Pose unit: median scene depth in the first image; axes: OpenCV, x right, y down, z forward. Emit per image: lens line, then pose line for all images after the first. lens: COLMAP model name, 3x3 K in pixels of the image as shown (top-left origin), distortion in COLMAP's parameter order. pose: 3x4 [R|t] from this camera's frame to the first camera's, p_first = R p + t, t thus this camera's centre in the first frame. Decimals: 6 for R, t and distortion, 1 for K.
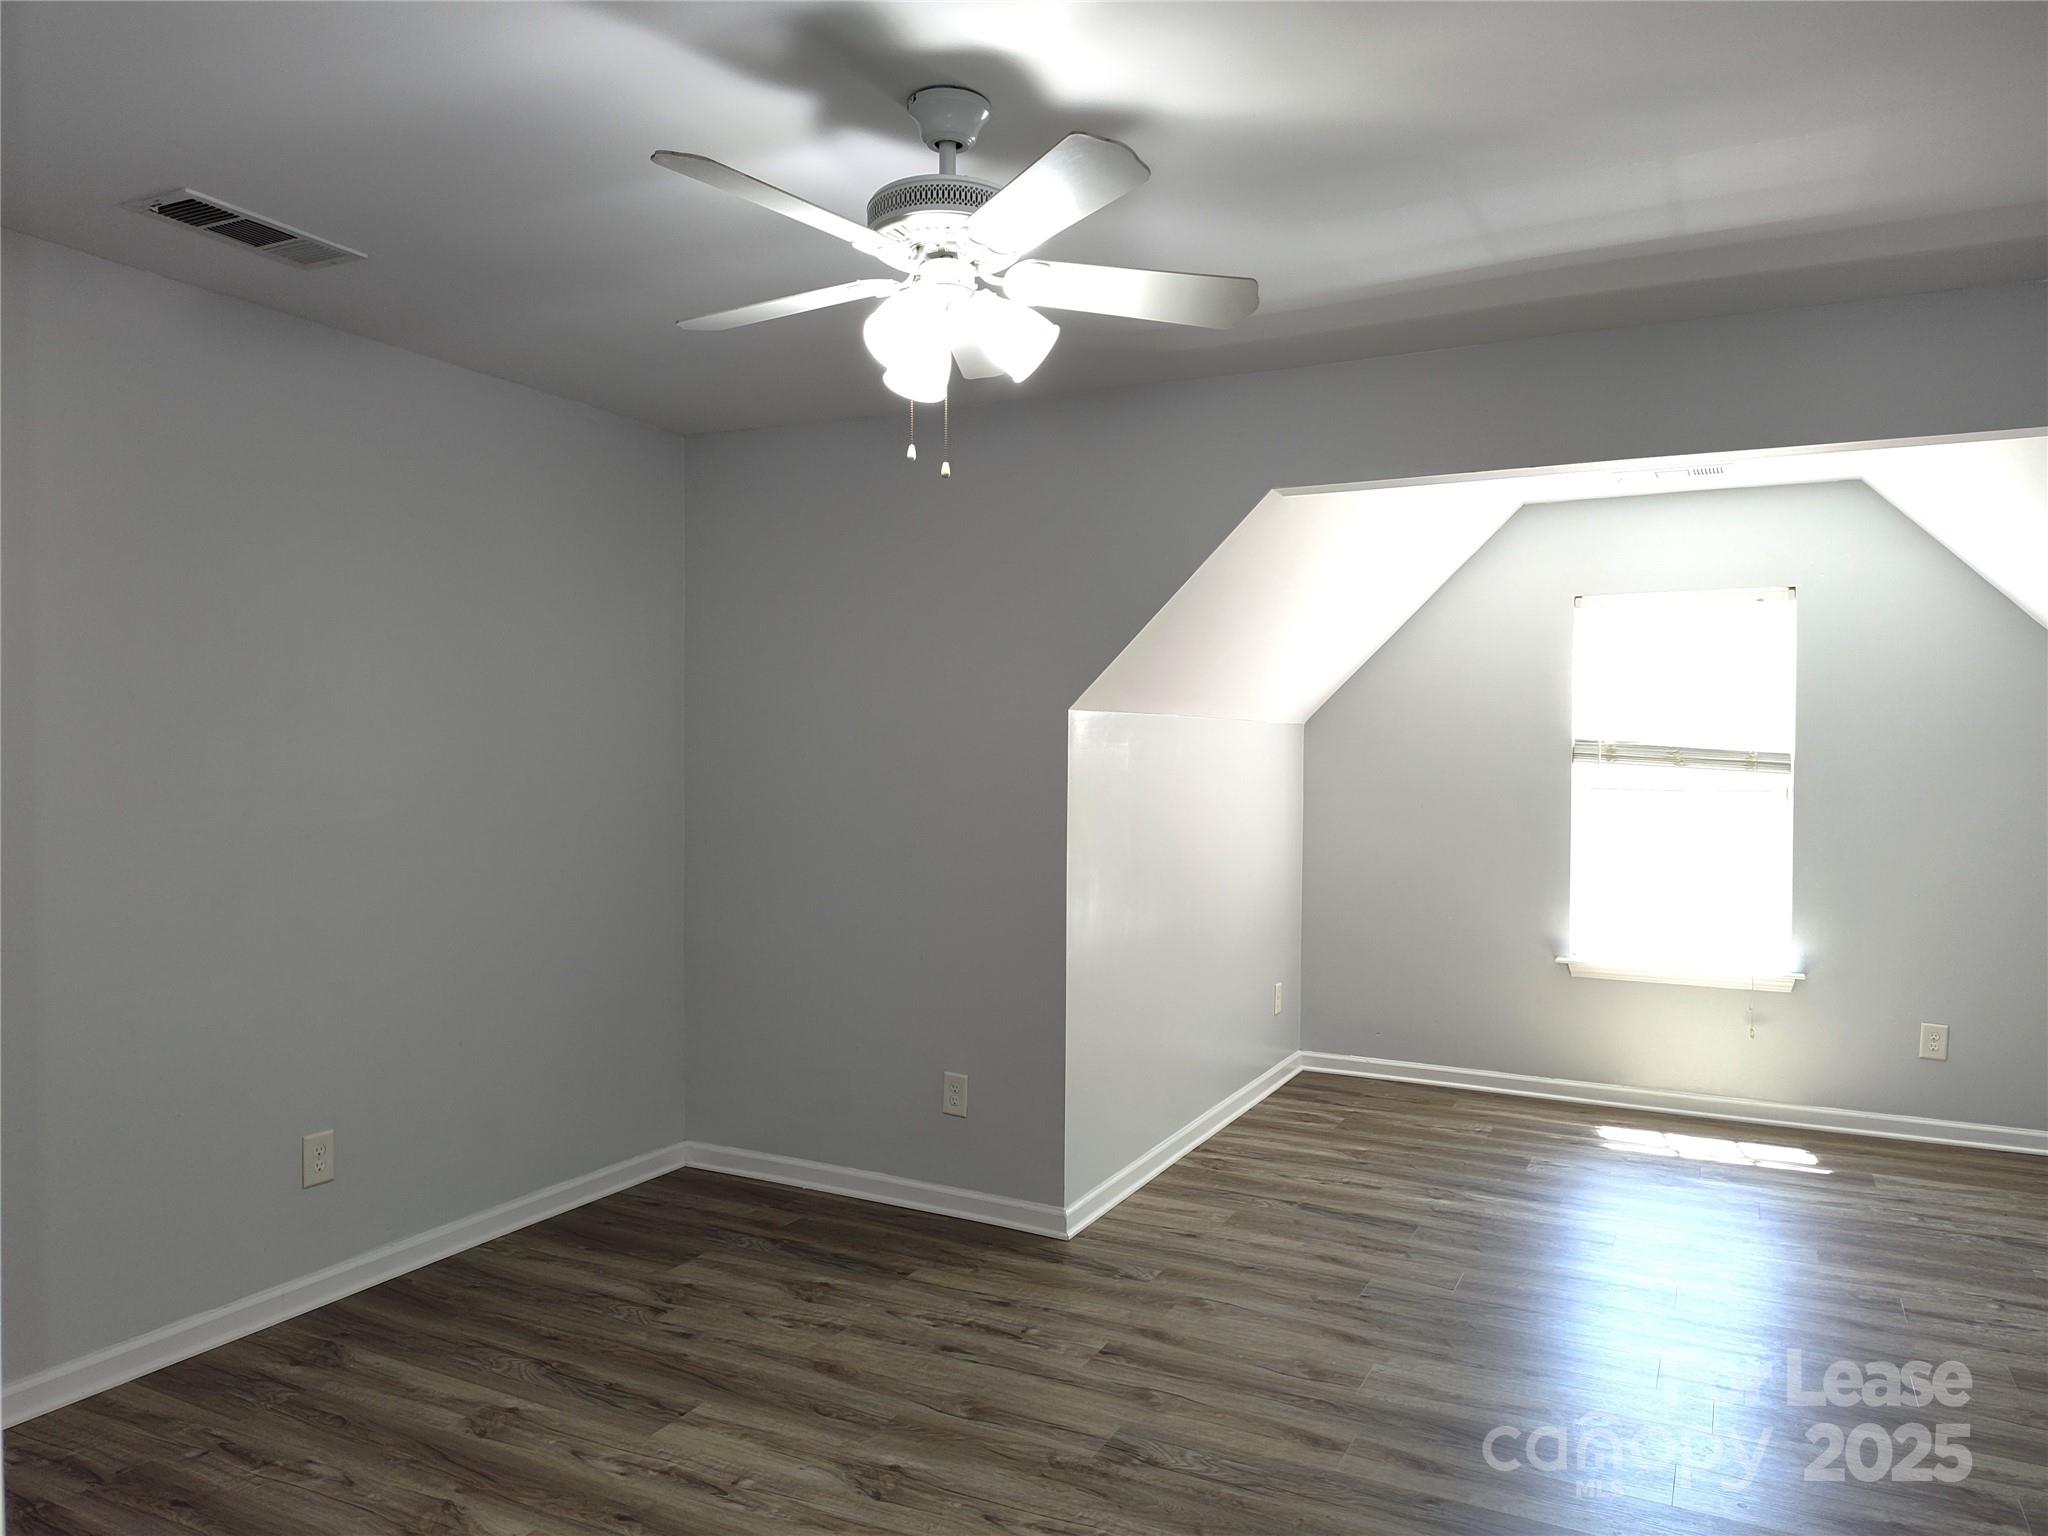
lens RADIAL K [[1387.3, 0, 1021.3], [0, 1387.3, 778.6], [0, 0, 1]] dist [0.036388, -0.041321]
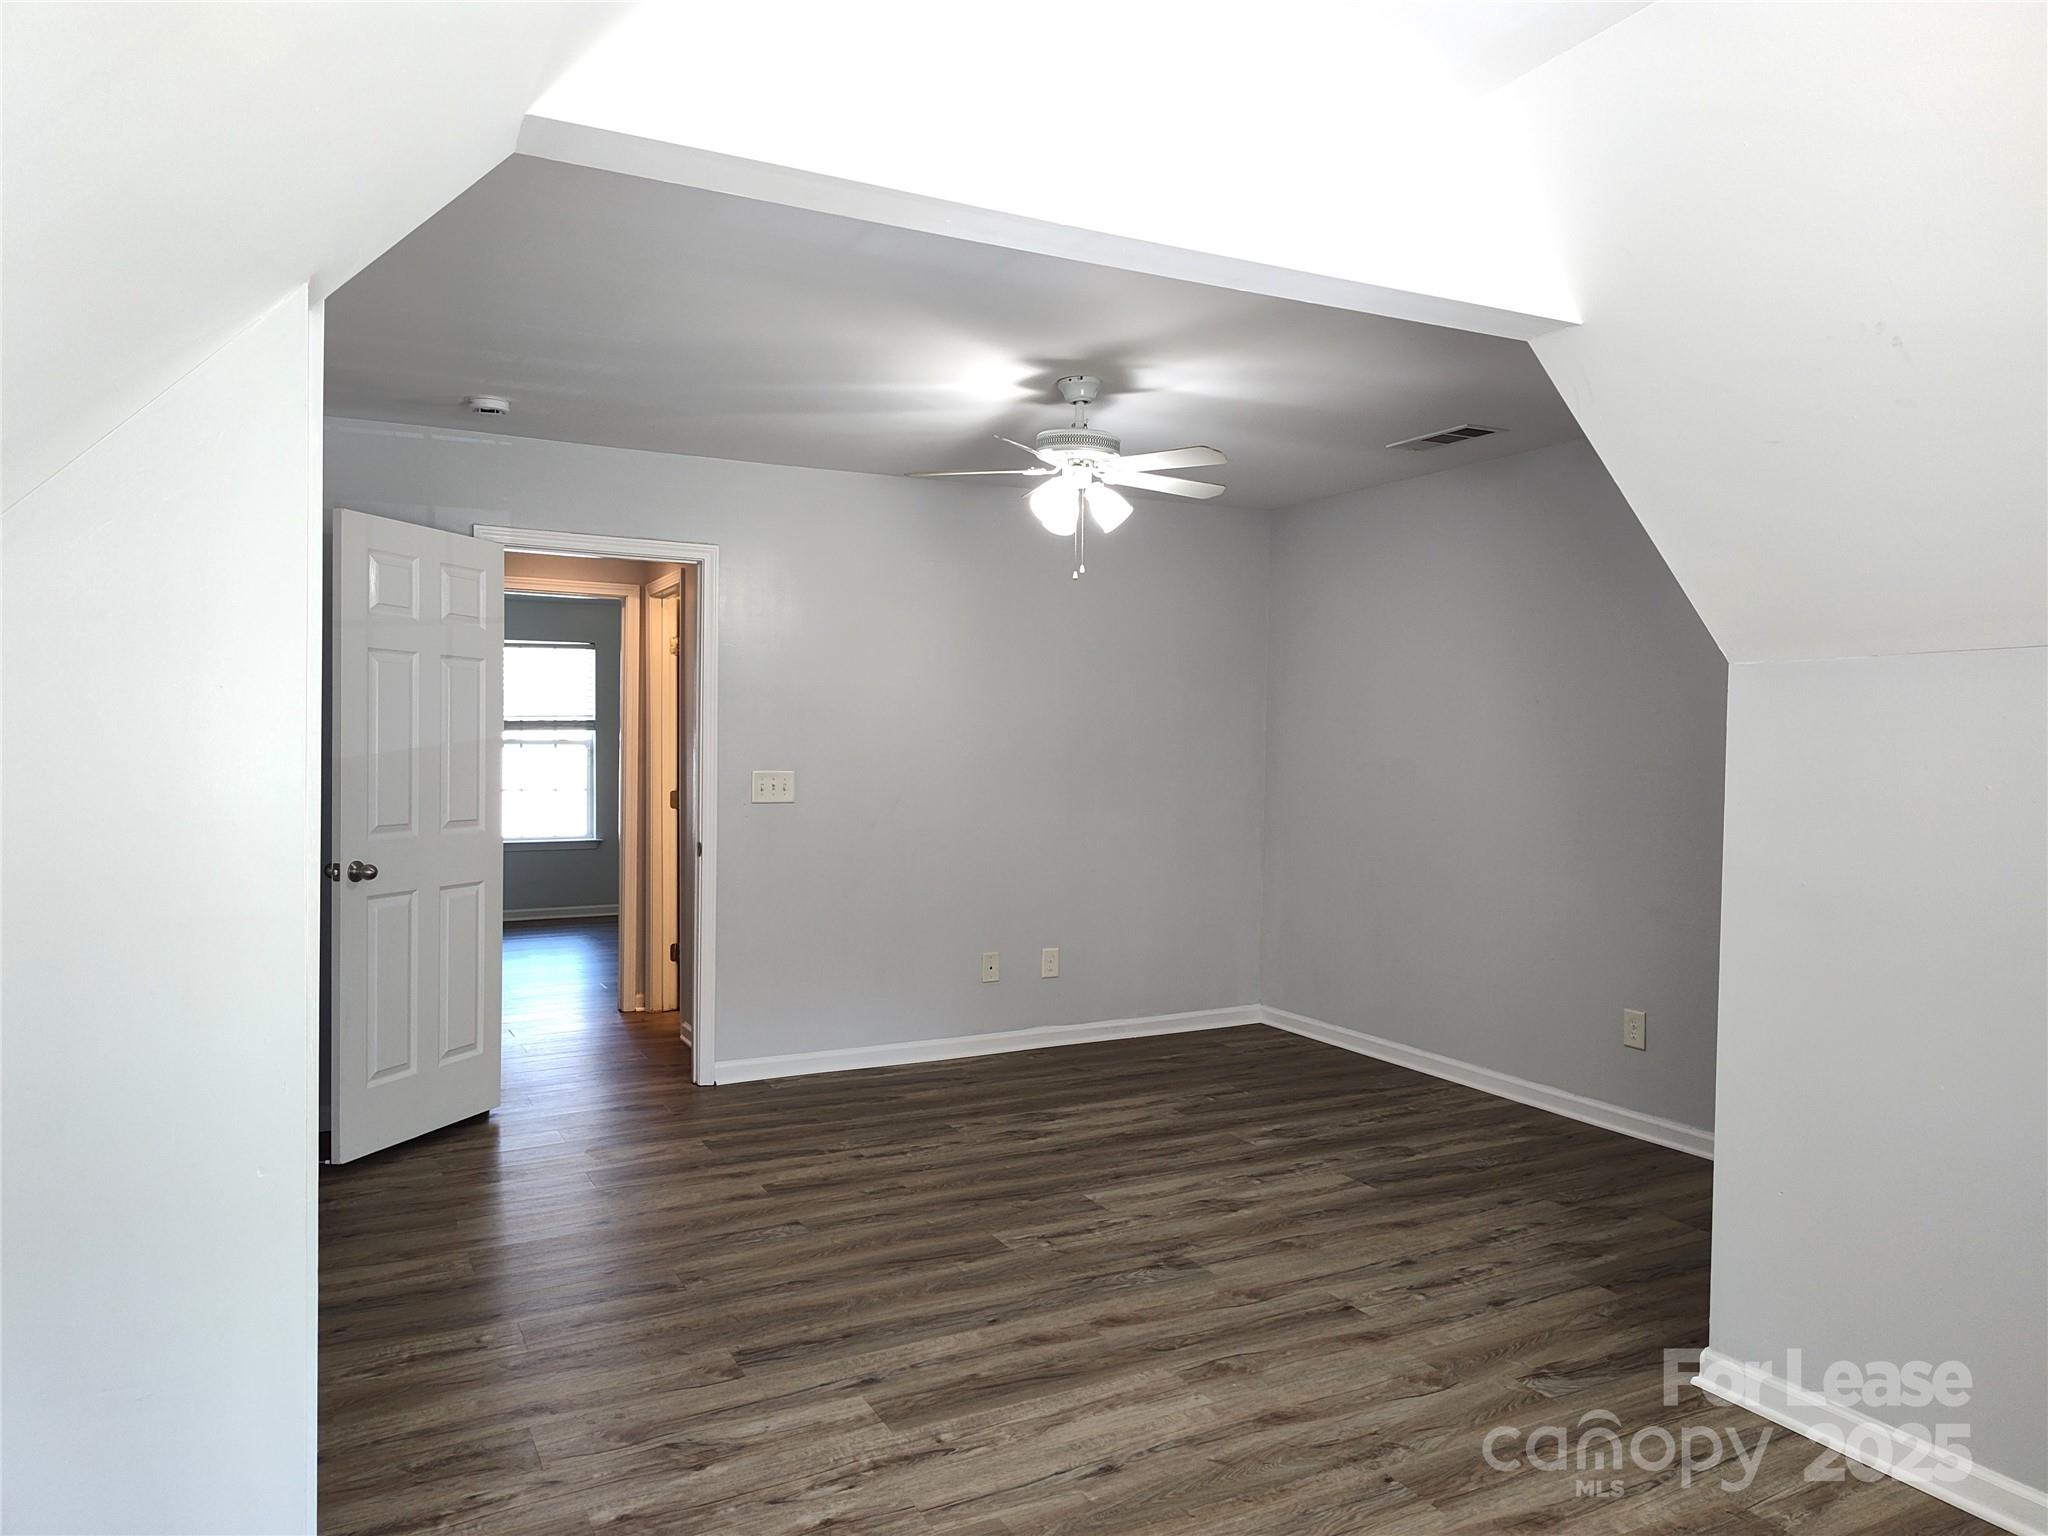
lens RADIAL K [[1387.3, 0, 1029.9], [0, 1387.3, 763.4], [0, 0, 1]] dist [0.036388, -0.041321]
pose [[-0.573962, 0.003093, -0.818876, 0.975808], [-0.030909, 0.999198, 0.025438, -0.008214], [0.818299, 0.039911, -0.573406, 1.299837]]
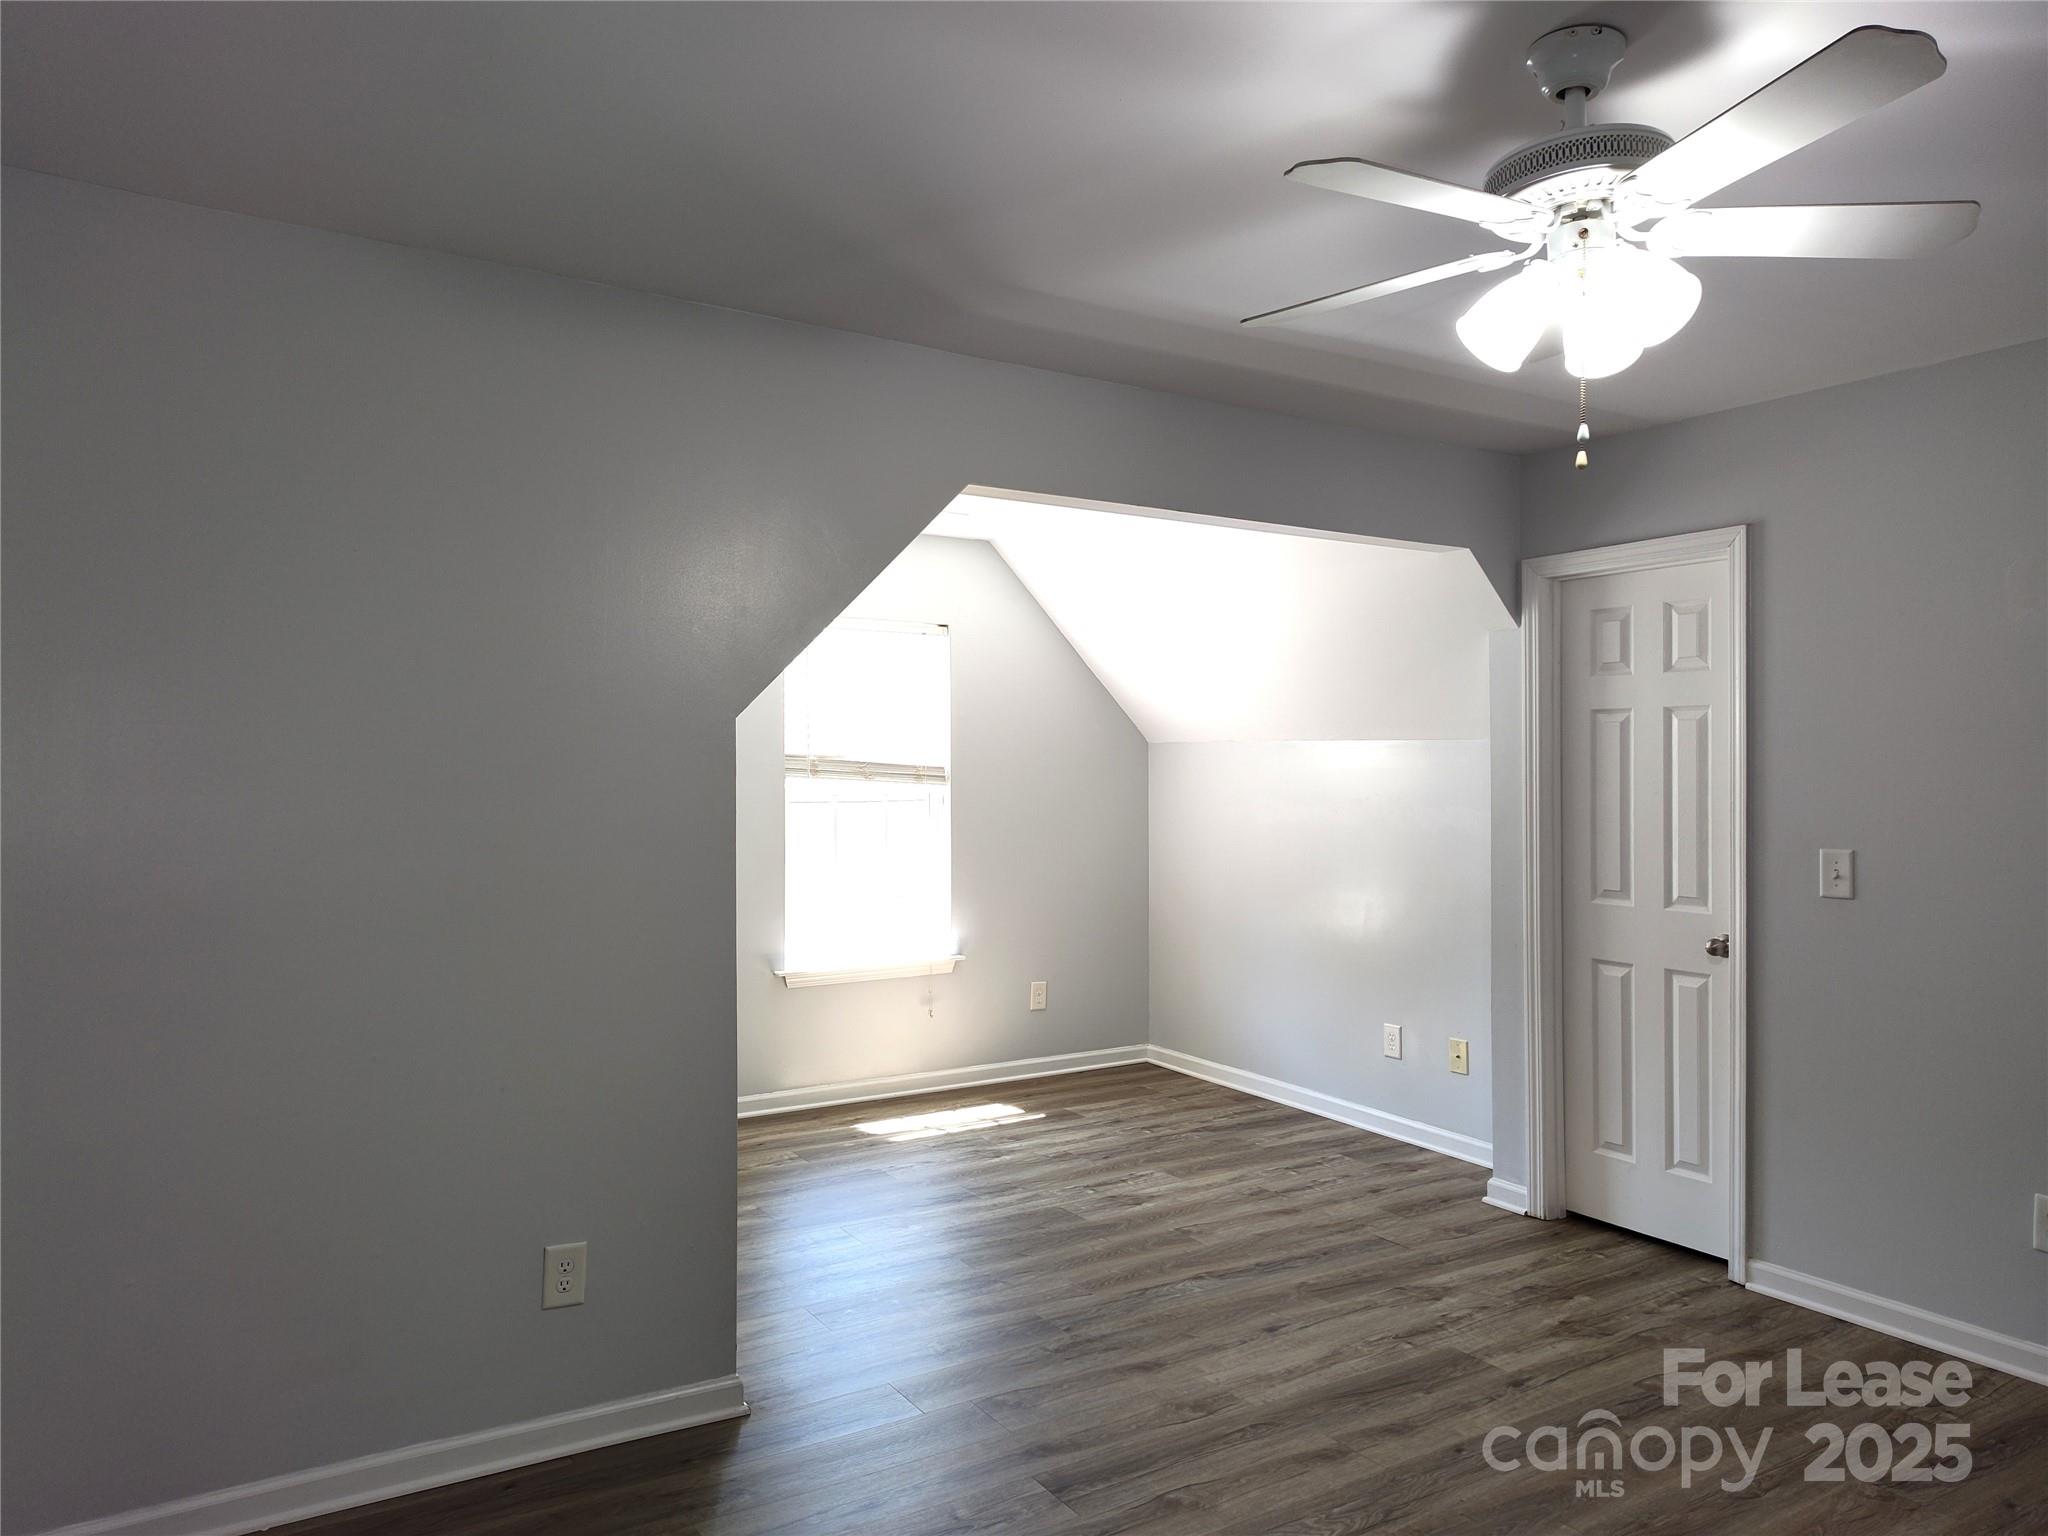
lens RADIAL K [[1387.3, 0, 1018.3], [0, 1387.3, 759.6], [0, 0, 1]] dist [0.036388, -0.041321]
pose [[0.514220, -0.002439, 0.857655, -0.634343], [0.017972, 0.999807, -0.007933, -0.021811], [-0.857470, 0.019493, 0.514165, 0.543139]]
